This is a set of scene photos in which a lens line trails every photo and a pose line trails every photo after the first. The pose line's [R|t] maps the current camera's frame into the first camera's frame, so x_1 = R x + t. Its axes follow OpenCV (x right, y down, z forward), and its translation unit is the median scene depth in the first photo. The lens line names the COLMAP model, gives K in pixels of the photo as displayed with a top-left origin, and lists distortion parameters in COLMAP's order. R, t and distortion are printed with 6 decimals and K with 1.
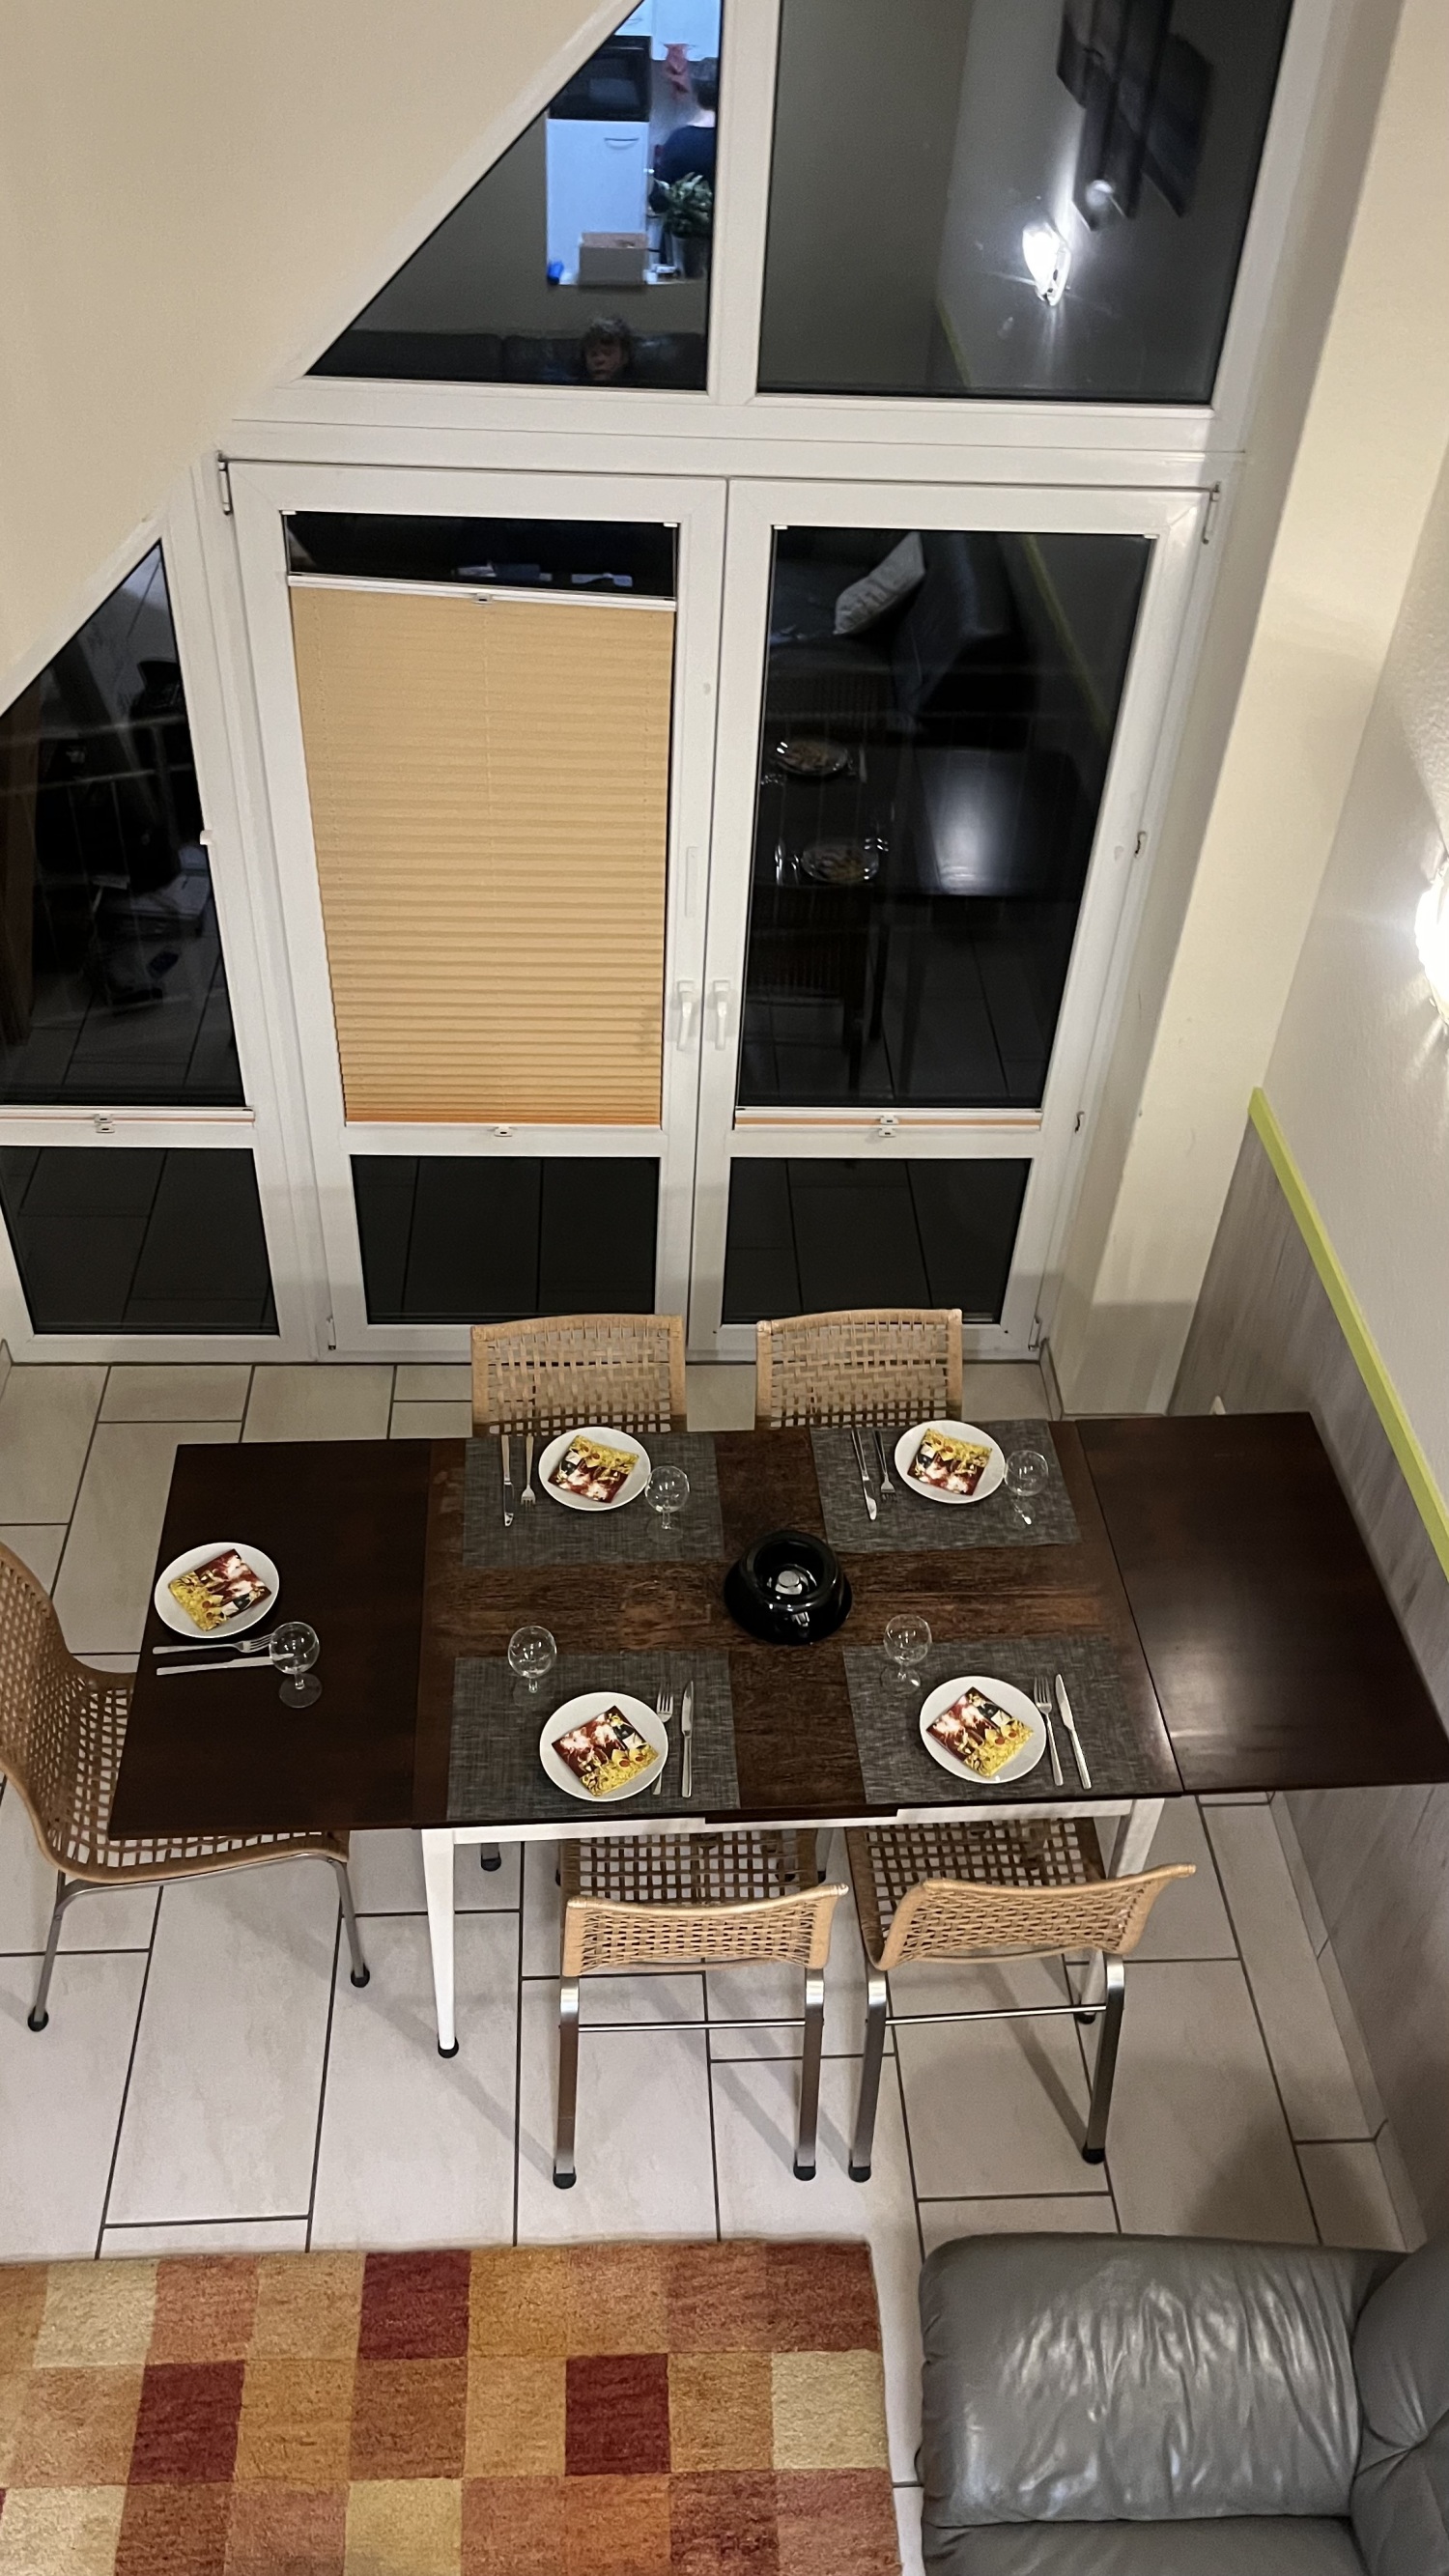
lens RADIAL K [[1913.6, 0, 715.1], [0, 1913.6, 1274.2], [0, 0, 1]] dist [0.047364, -0.067268]
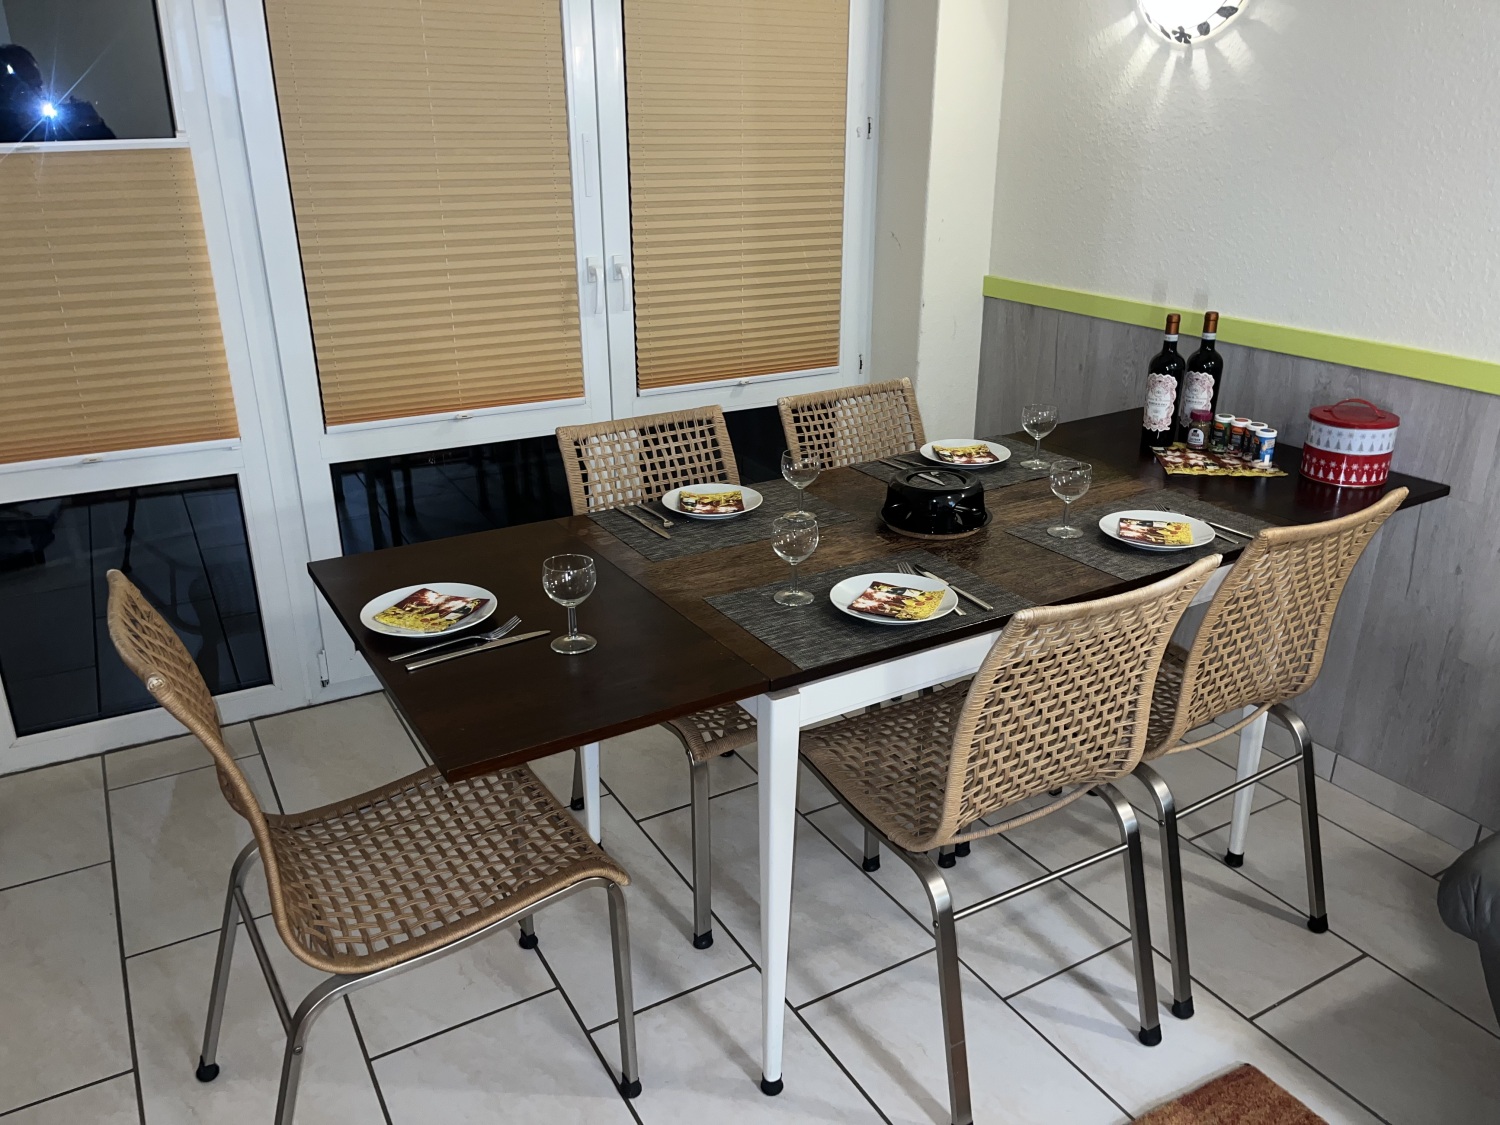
lens RADIAL K [[1144.0, 0, 762.9], [0, 1144.0, 570.9], [0, 0, 1]] dist [0.042887, -0.047086]
pose [[0.890768, -0.213852, 0.400997, -0.330509], [0.332276, 0.908437, -0.253642, 0.336894], [-0.310039, 0.359178, 0.880265, 0.455339]]
